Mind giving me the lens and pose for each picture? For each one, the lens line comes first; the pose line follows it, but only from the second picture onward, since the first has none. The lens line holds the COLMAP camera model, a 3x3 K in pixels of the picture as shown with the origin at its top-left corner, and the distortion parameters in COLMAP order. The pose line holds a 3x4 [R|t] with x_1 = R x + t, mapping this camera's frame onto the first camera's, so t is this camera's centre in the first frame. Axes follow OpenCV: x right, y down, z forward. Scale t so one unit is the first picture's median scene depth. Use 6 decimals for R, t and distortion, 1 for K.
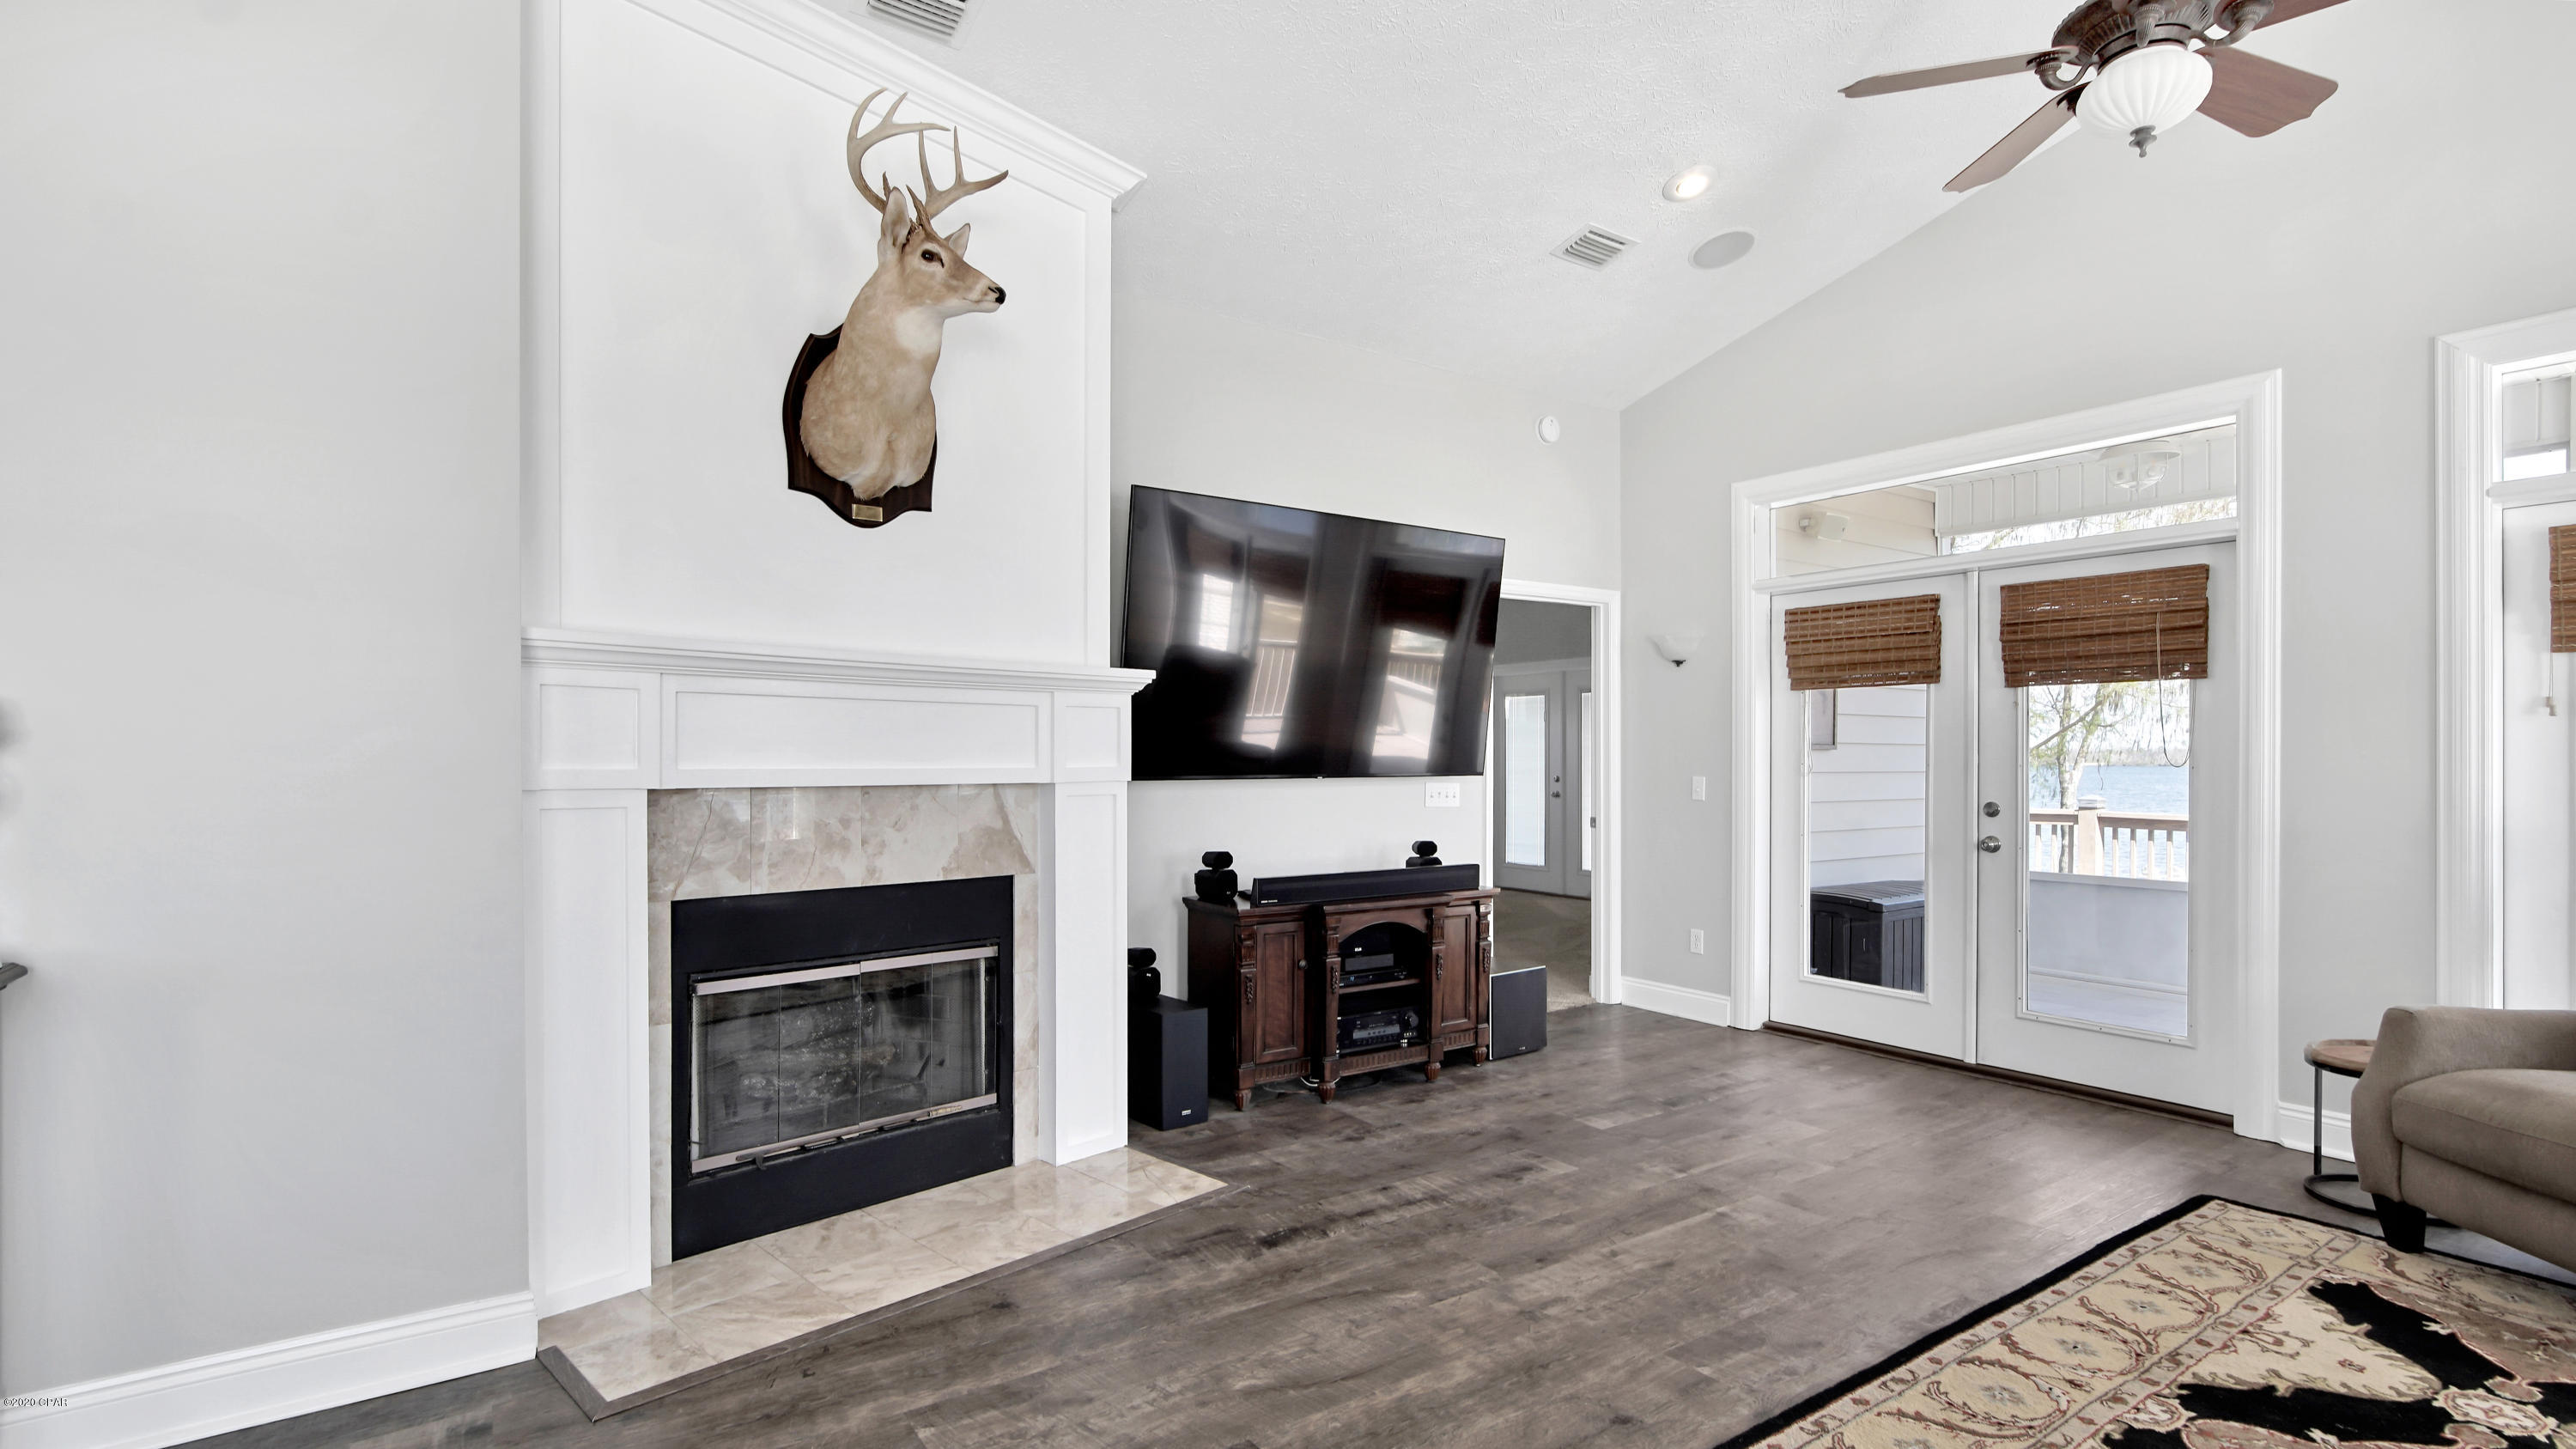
lens RADIAL K [[1171.7, 0, 1287.9], [0, 1171.7, 749.8], [0, 0, 1]] dist [-0.003660, 0.002058]
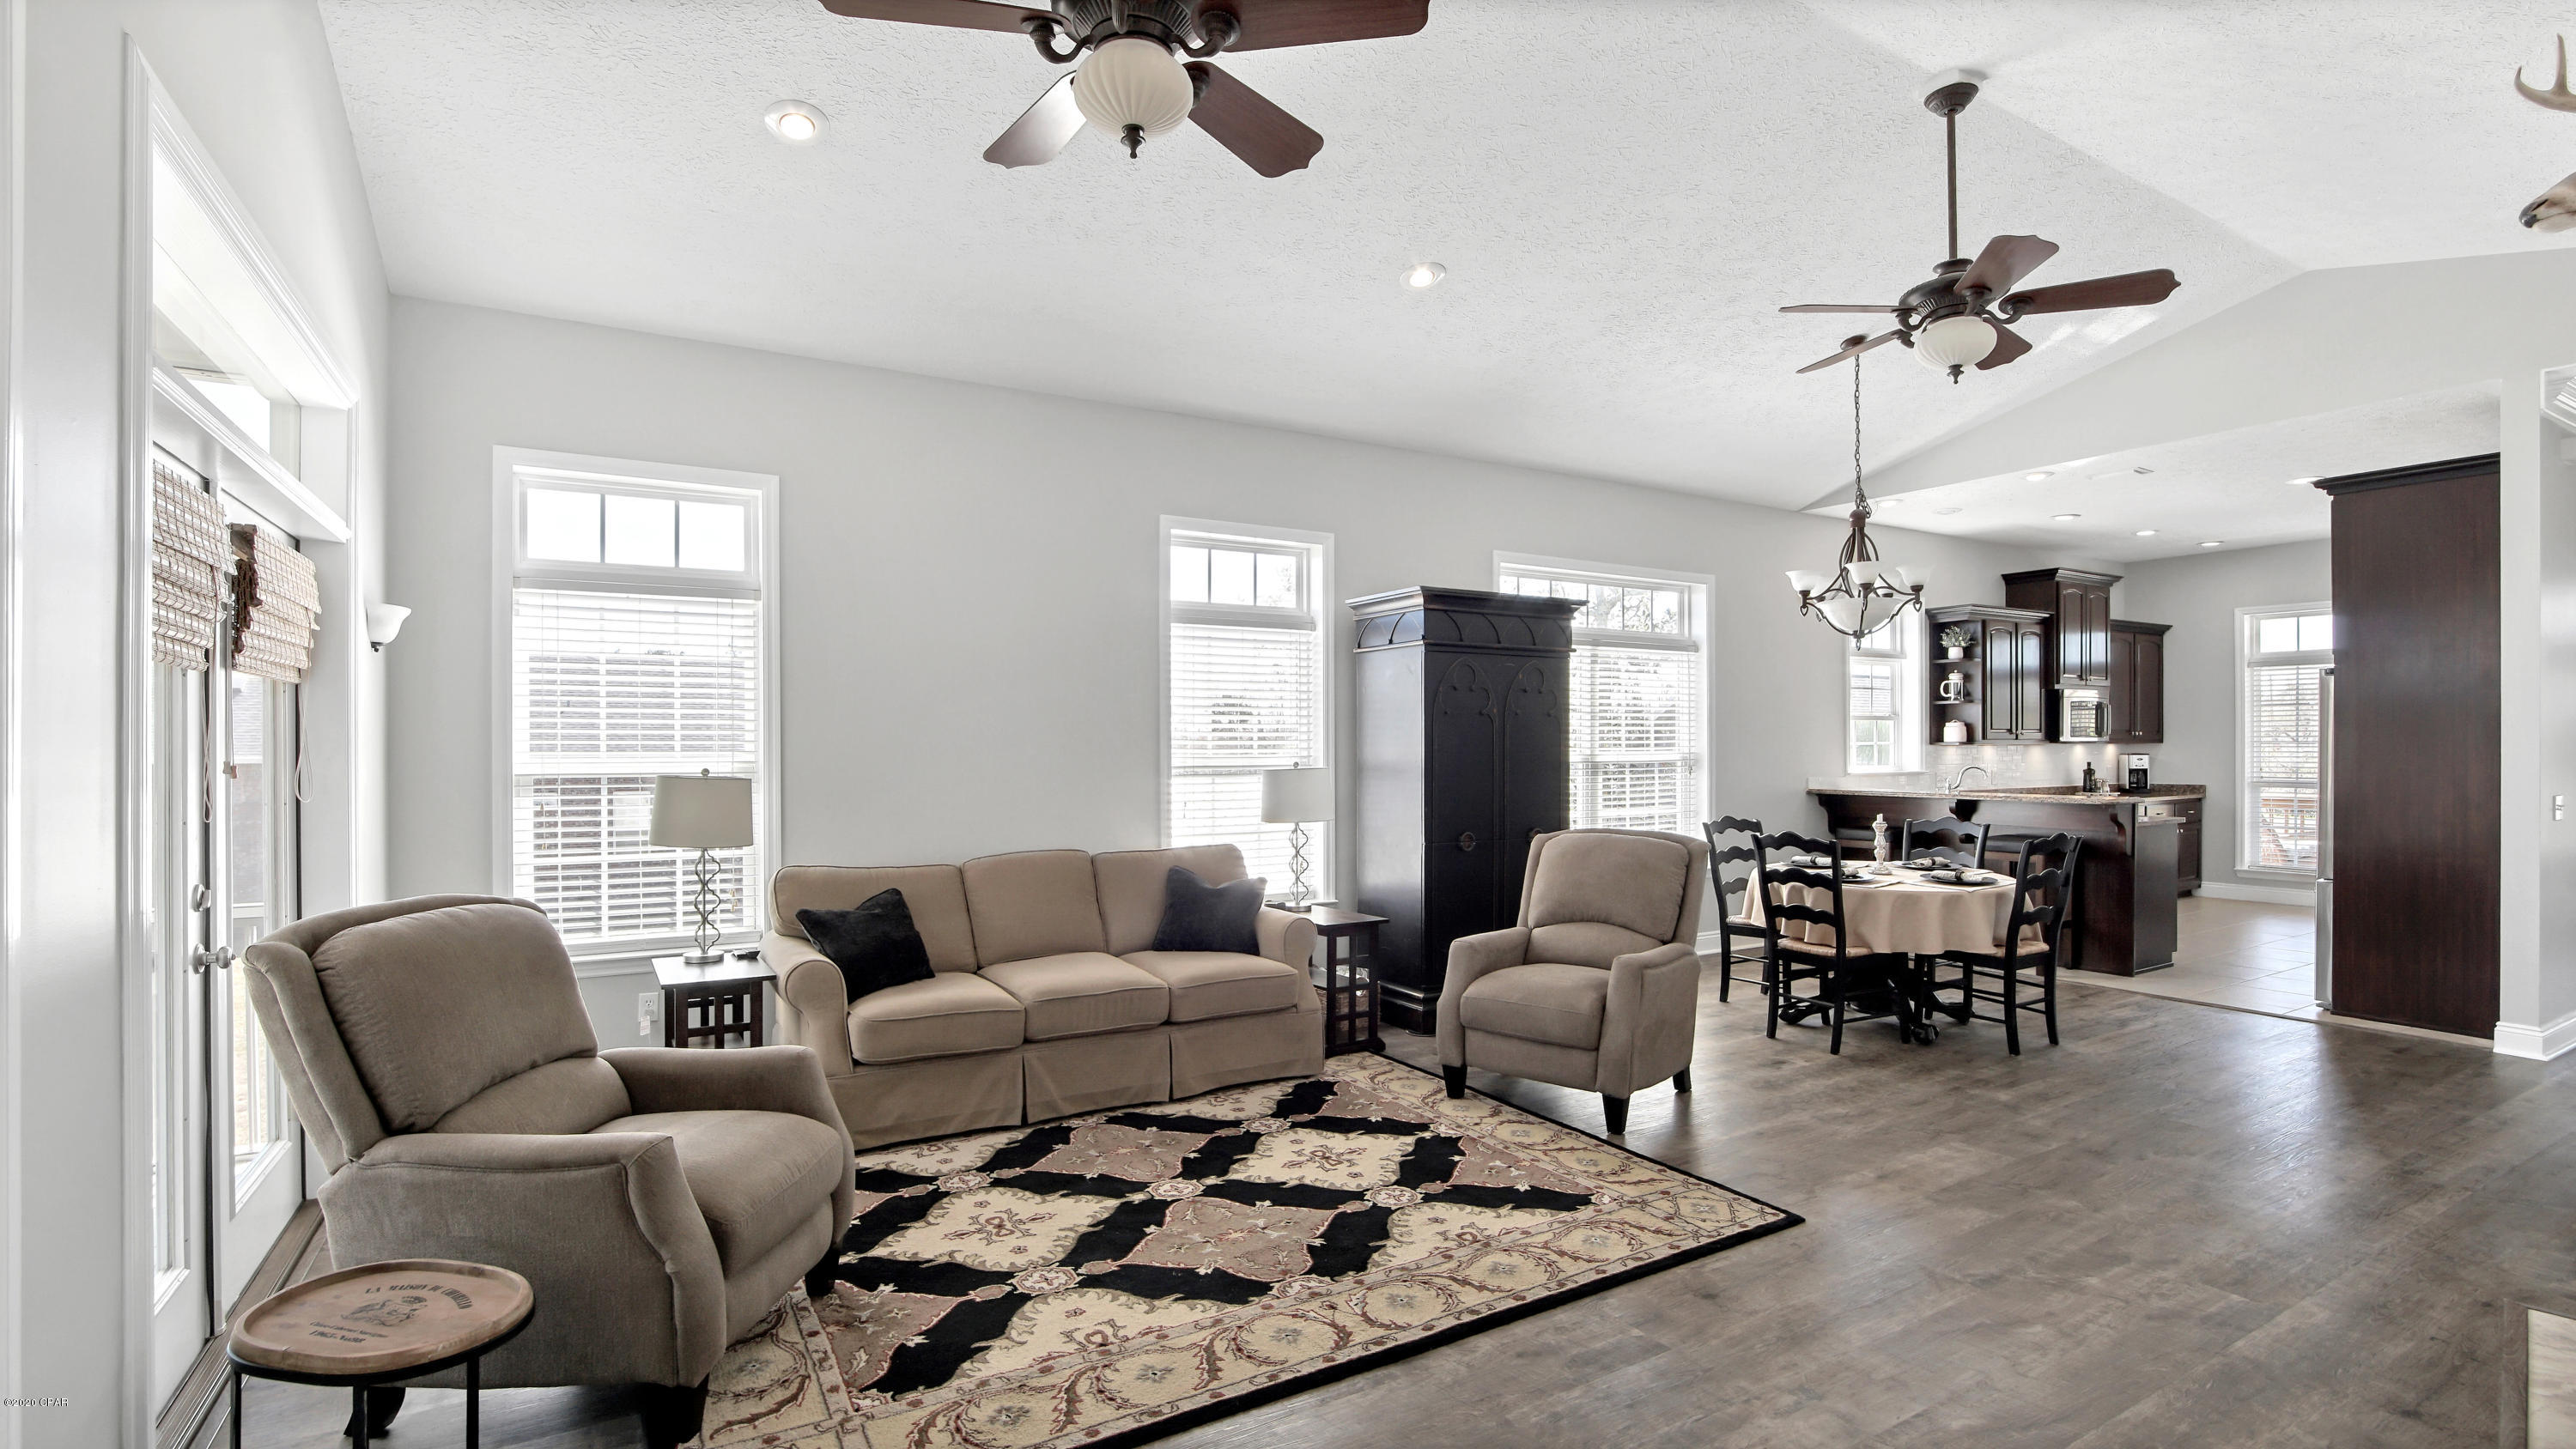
lens RADIAL K [[1171.3, 0, 1310.7], [0, 1171.3, 758.7], [0, 0, 1]] dist [-0.003660, 0.002058]
pose [[-0.998916, -0.004754, 0.046305, 0.516919], [-0.004616, 0.999985, 0.003086, -0.025377], [-0.046319, 0.002869, -0.998923, 1.786310]]
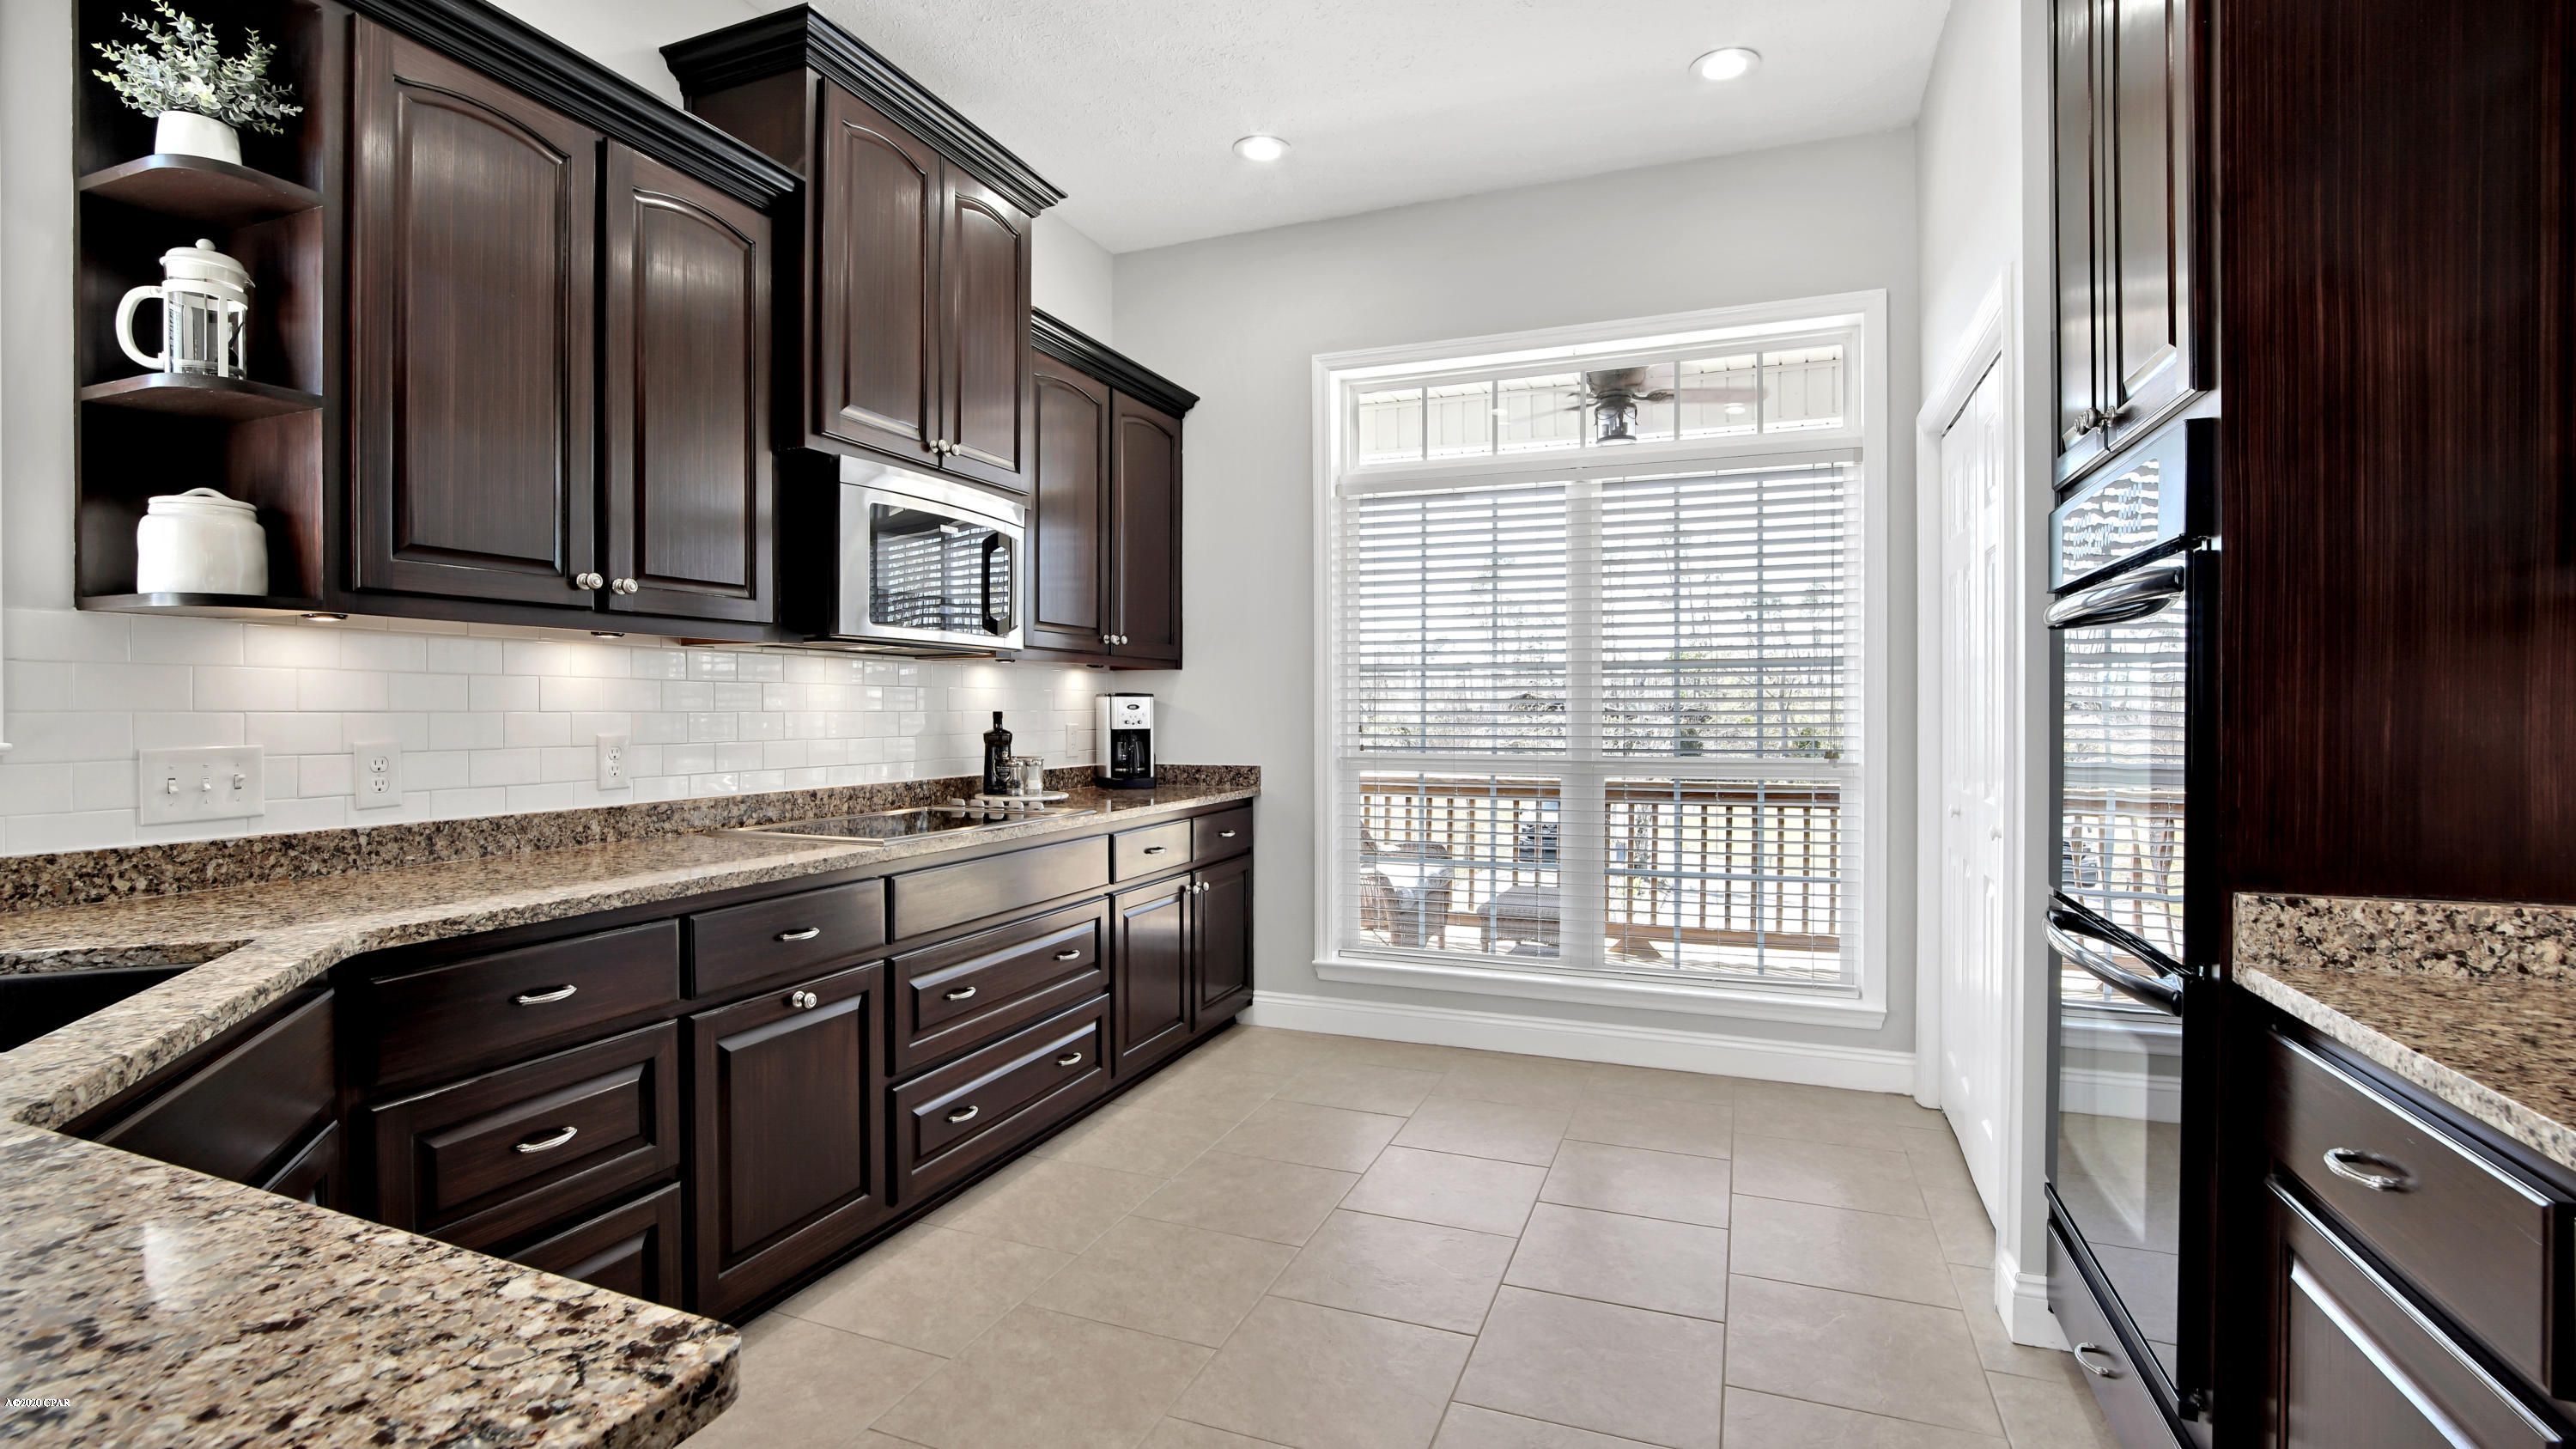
lens RADIAL K [[1171.7, 0, 1291.2], [0, 1171.7, 716.2], [0, 0, 1]] dist [-0.003660, 0.002058]
pose [[-0.824091, -0.006581, -0.566419, -1.122953], [-0.005378, 0.999978, -0.003794, -0.008668], [0.566431, -0.000080, -0.824109, -0.497811]]
